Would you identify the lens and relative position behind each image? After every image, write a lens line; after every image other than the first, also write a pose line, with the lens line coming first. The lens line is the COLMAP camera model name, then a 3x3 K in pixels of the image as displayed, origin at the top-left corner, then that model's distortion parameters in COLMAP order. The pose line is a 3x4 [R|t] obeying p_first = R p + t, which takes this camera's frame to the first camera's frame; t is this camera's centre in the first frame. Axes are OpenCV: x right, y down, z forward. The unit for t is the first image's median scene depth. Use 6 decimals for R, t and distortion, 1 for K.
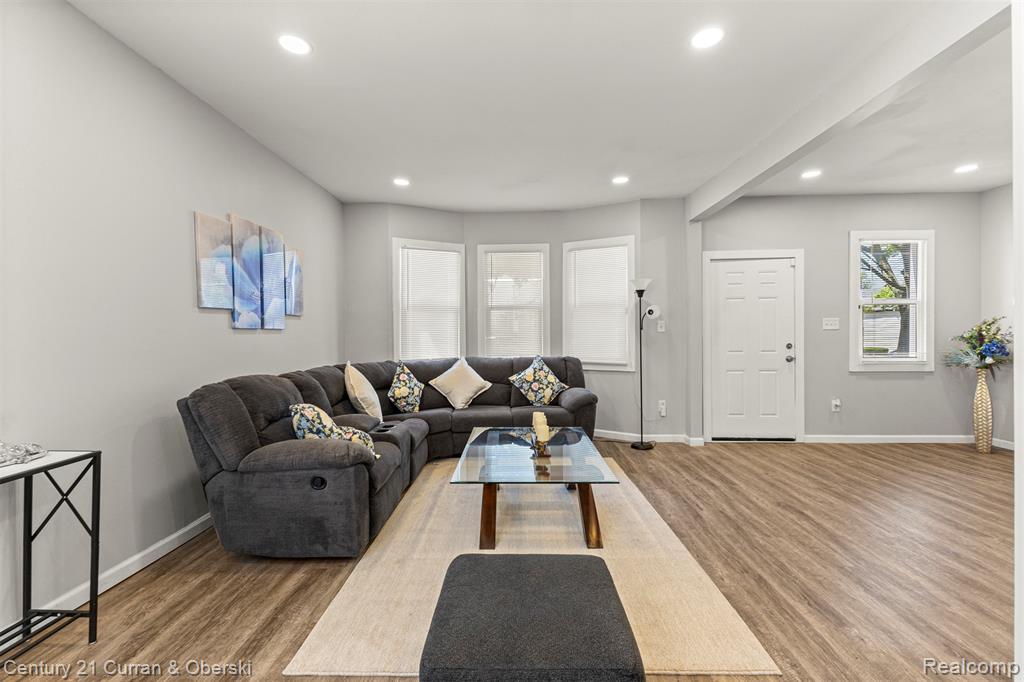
lens RADIAL K [[444.9, 0, 513.4], [0, 444.9, 333.1], [0, 0, 1]] dist [0.010872, -0.002185]
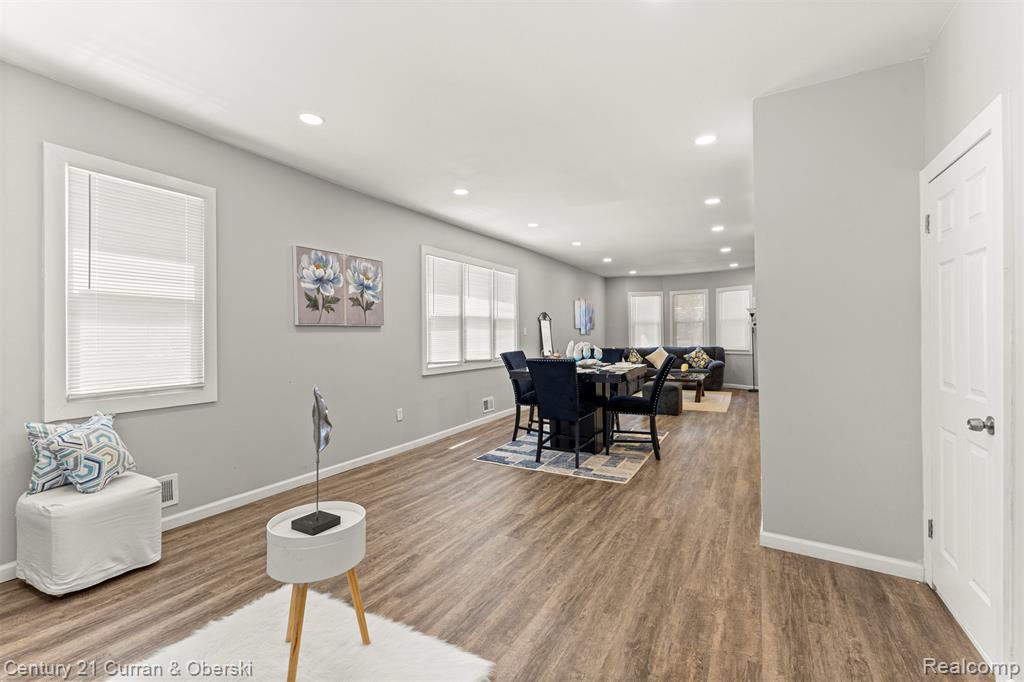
lens RADIAL K [[444.9, 0, 511.4], [0, 444.9, 331.9], [0, 0, 1]] dist [0.010872, -0.002185]
pose [[0.879353, -0.008356, -0.476097, 0.271341], [0.007849, 0.999965, -0.003053, -0.014645], [0.476106, -0.001052, 0.879387, -1.223875]]
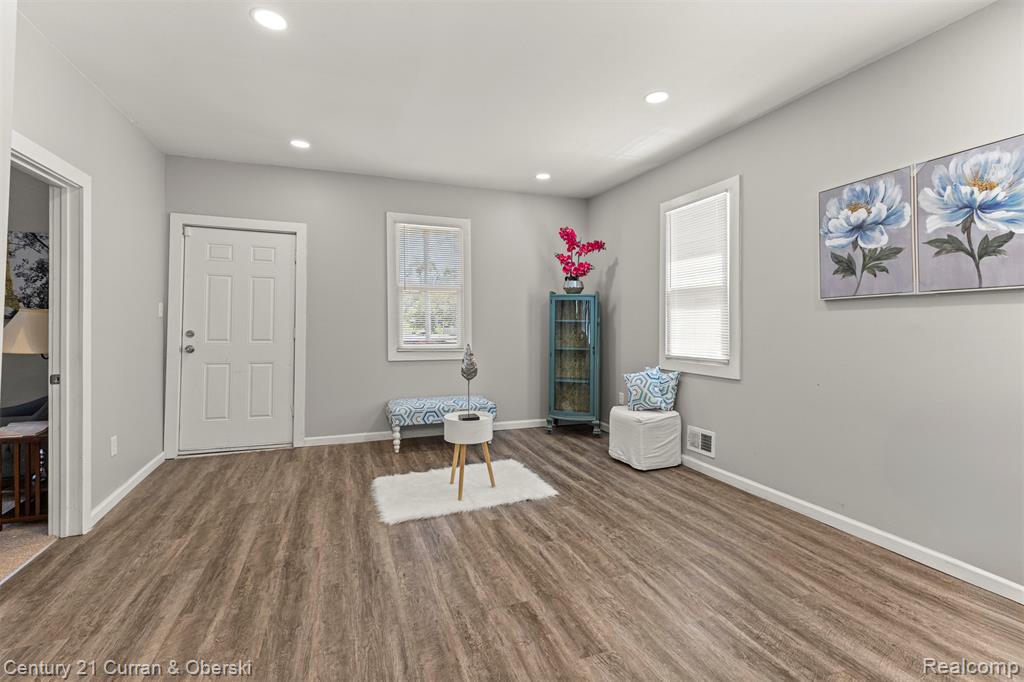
lens RADIAL K [[444.9, 0, 511.7], [0, 444.9, 321.5], [0, 0, 1]] dist [0.010872, -0.002185]
pose [[-0.929238, -0.001055, -0.369481, -0.231696], [0.004182, 0.999902, -0.013372, 0.049441], [0.369459, -0.013971, -0.929142, 2.416271]]
